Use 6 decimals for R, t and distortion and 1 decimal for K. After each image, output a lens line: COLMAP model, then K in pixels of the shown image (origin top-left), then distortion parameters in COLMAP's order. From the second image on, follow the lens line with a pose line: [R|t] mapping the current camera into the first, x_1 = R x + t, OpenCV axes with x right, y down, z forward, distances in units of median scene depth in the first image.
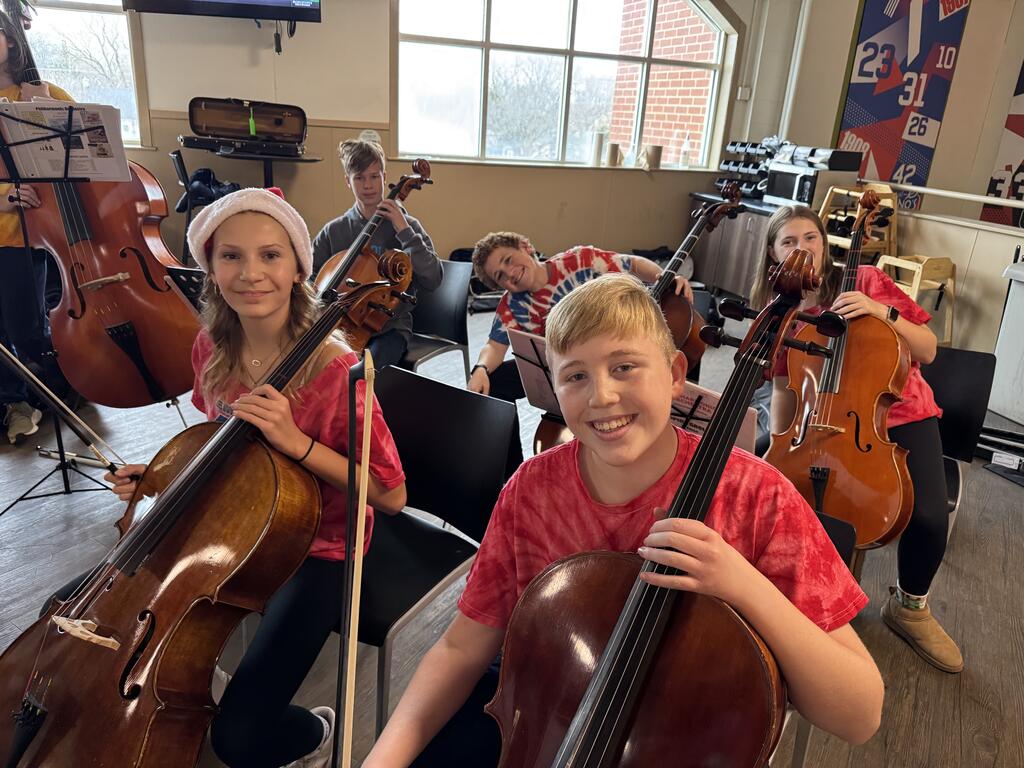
lens RADIAL K [[721.7, 0, 511.0], [0, 721.7, 390.5], [0, 0, 1]] dist [-0.005426, -0.014814]
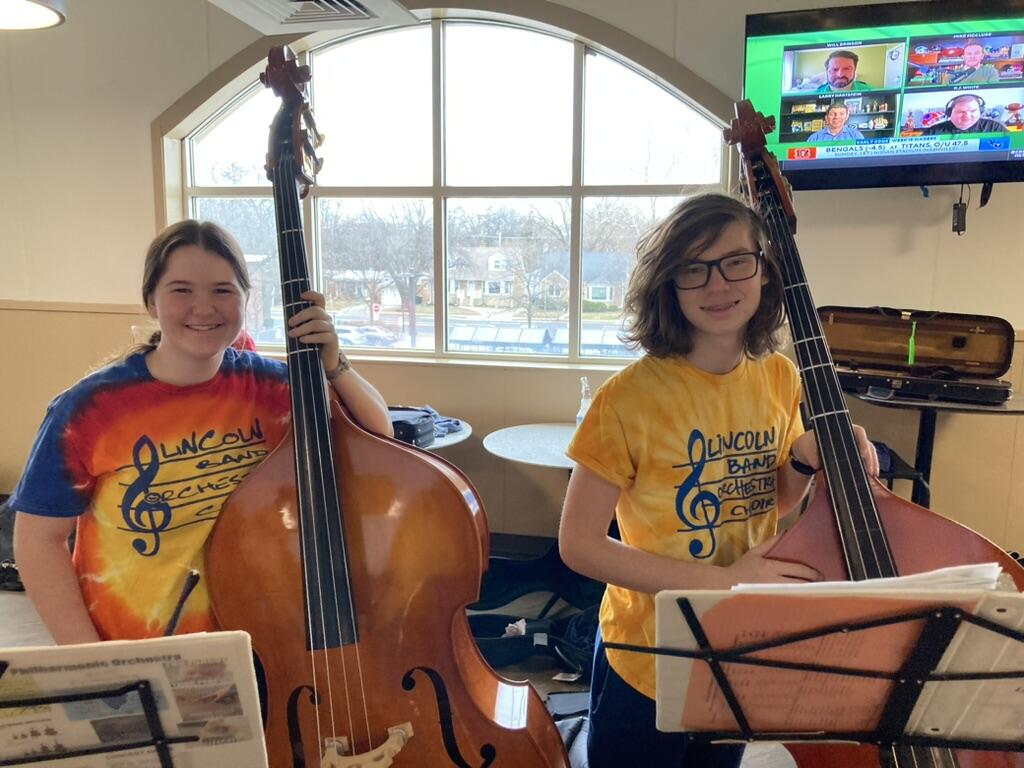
lens RADIAL K [[839.8, 0, 510.1], [0, 839.8, 387.0], [0, 0, 1]] dist [0.031925, -0.006412]
pose [[0.856295, 0.029052, -0.515670, -0.257364], [-0.144143, 0.972189, -0.184586, -0.141976], [0.495966, 0.232390, 0.836668, 0.218286]]
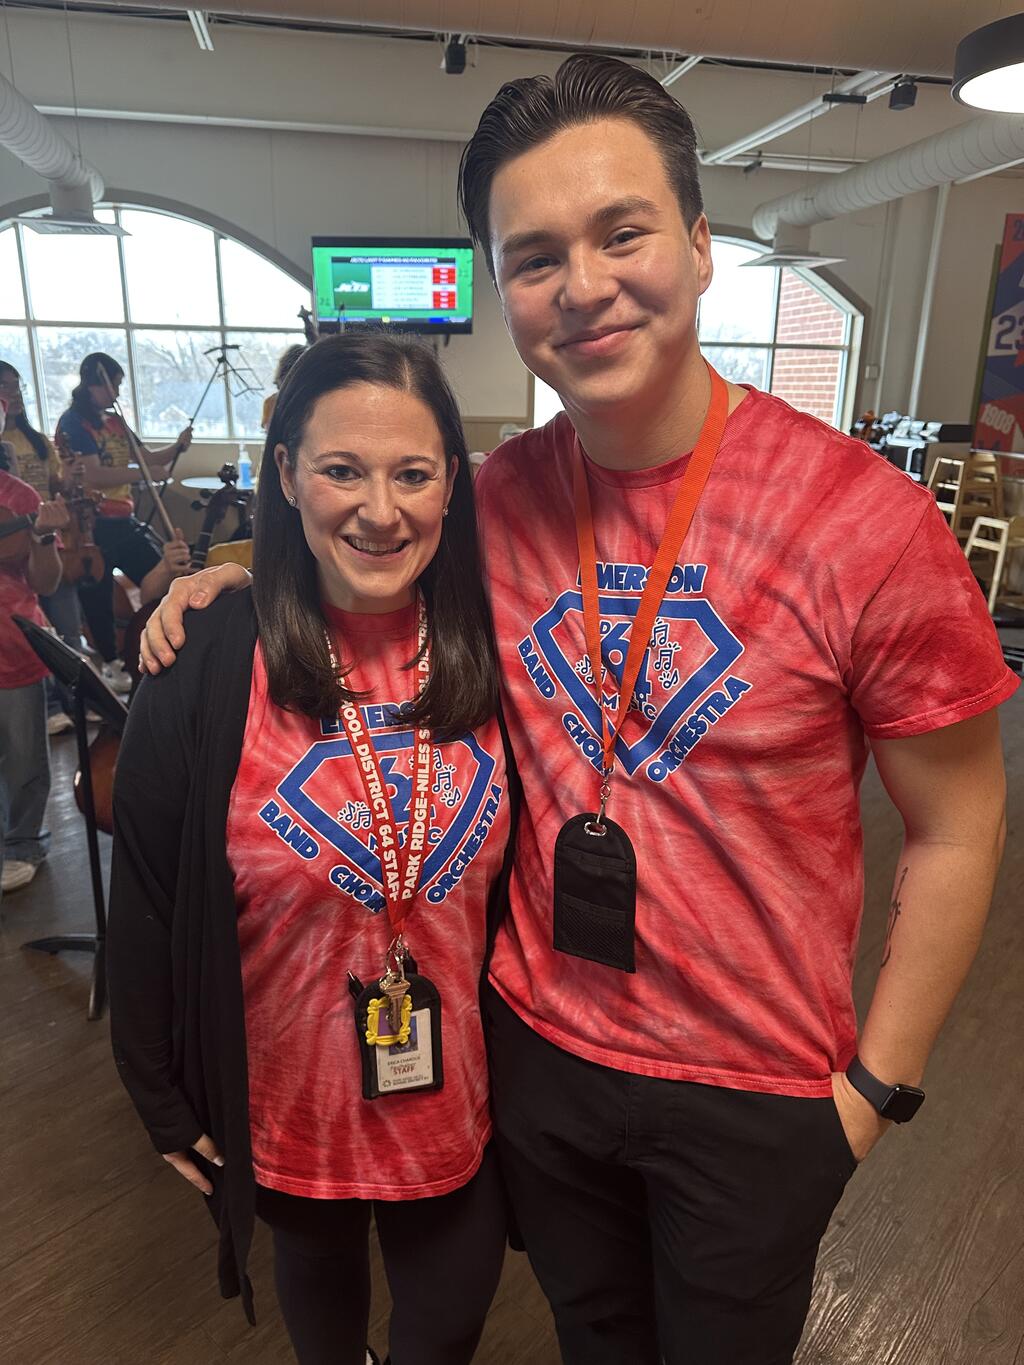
lens RADIAL K [[942.2, 0, 514.3], [0, 942.2, 683.6], [0, 0, 1]] dist [-0.006253, -0.001123]
pose [[0.987839, 0.006120, -0.155360, 0.044029], [-0.017150, 0.997417, -0.069755, 0.153491], [0.154531, 0.071571, 0.985392, -0.429530]]
